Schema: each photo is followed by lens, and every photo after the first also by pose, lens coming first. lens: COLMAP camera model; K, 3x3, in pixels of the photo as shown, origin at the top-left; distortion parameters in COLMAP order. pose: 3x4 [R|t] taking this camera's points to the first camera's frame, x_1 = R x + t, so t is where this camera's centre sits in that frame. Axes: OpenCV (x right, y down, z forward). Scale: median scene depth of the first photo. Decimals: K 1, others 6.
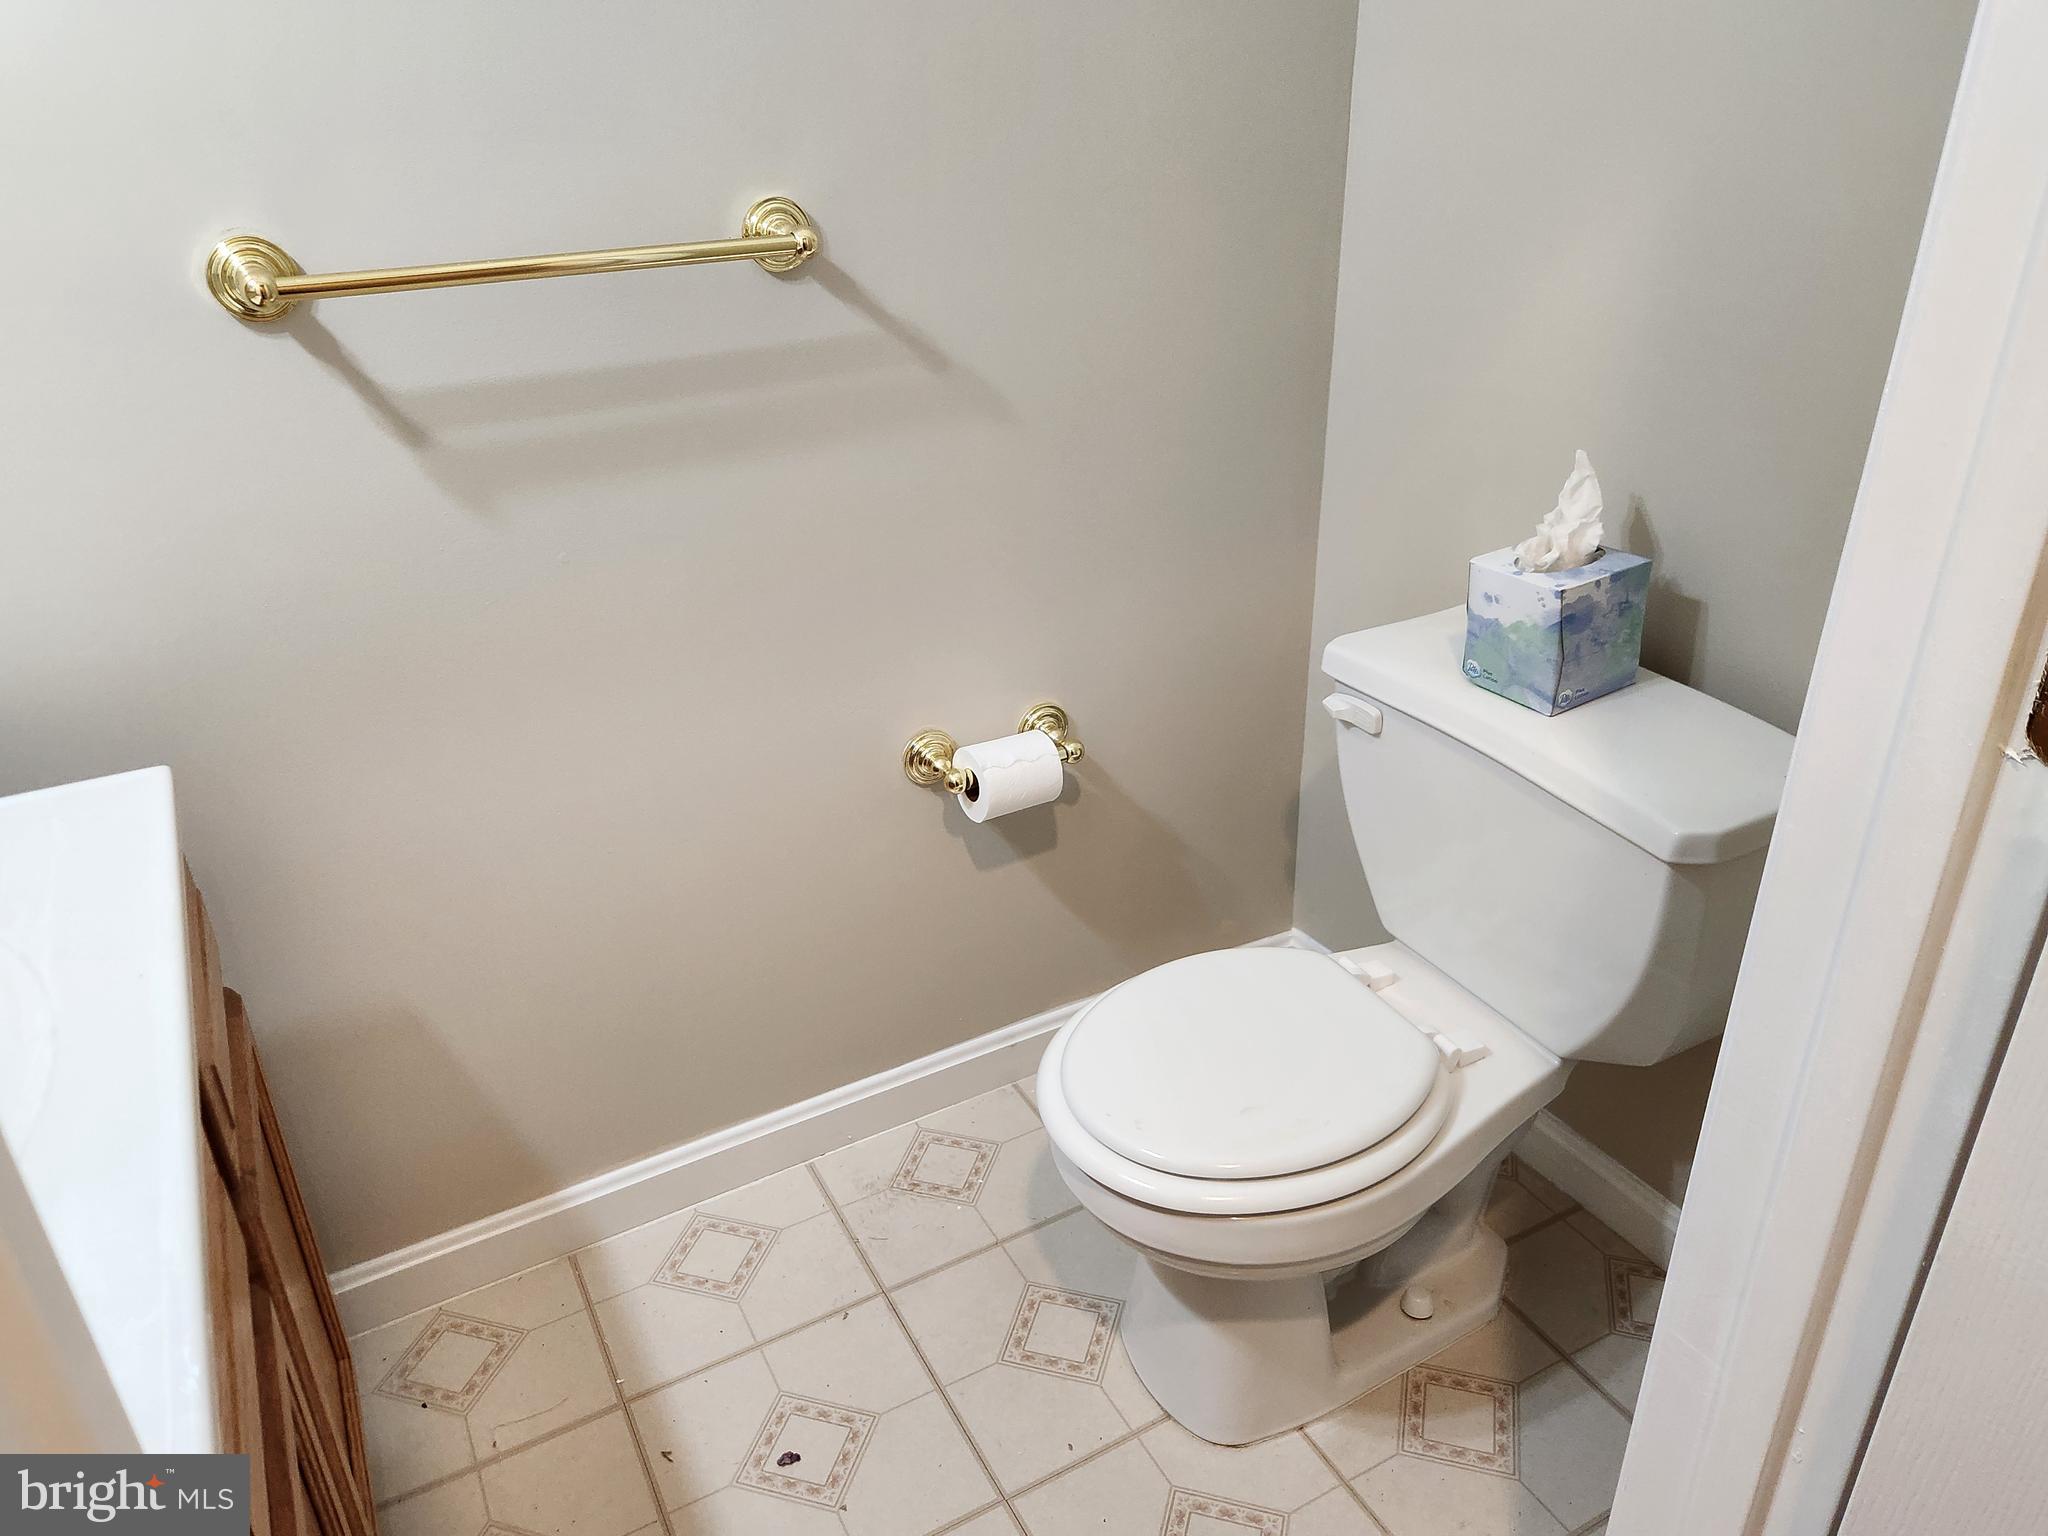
lens RADIAL K [[1434.8, 0, 1020.4], [0, 1434.8, 763.0], [0, 0, 1]] dist [0.059262, -0.053271]
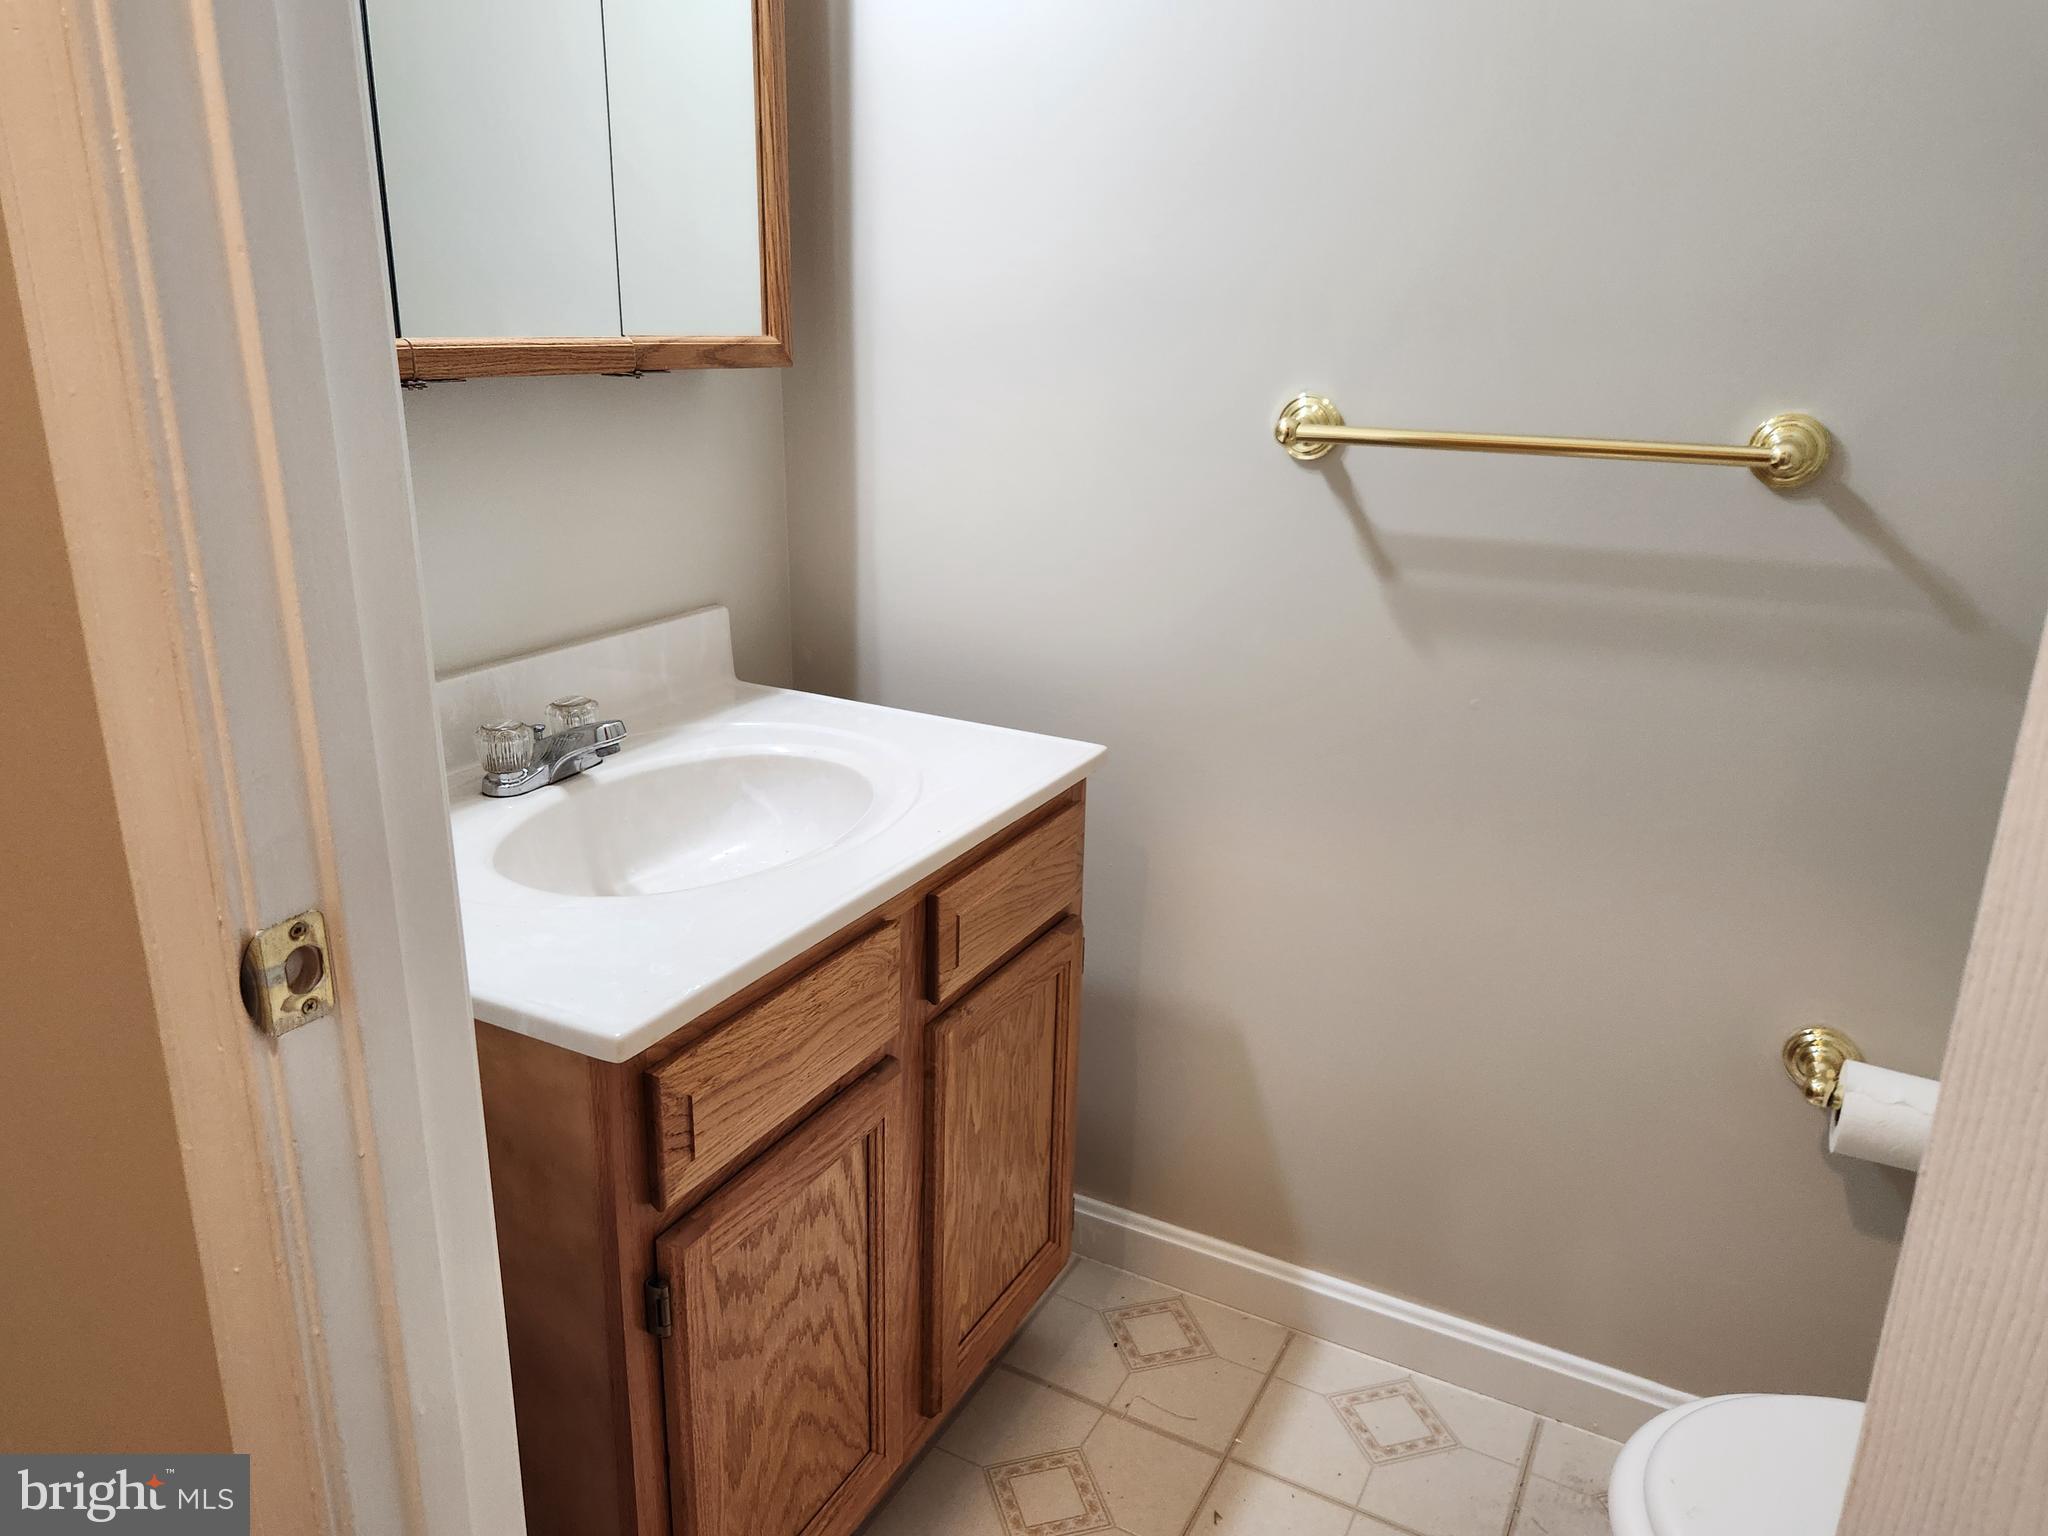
lens RADIAL K [[1434.8, 0, 1022.0], [0, 1434.8, 767.3], [0, 0, 1]] dist [0.059262, -0.053271]
pose [[0.548511, 0.292121, -0.783455, 0.326518], [-0.406667, 0.911901, 0.055298, -0.018827], [0.730587, 0.288274, 0.618983, 0.084071]]
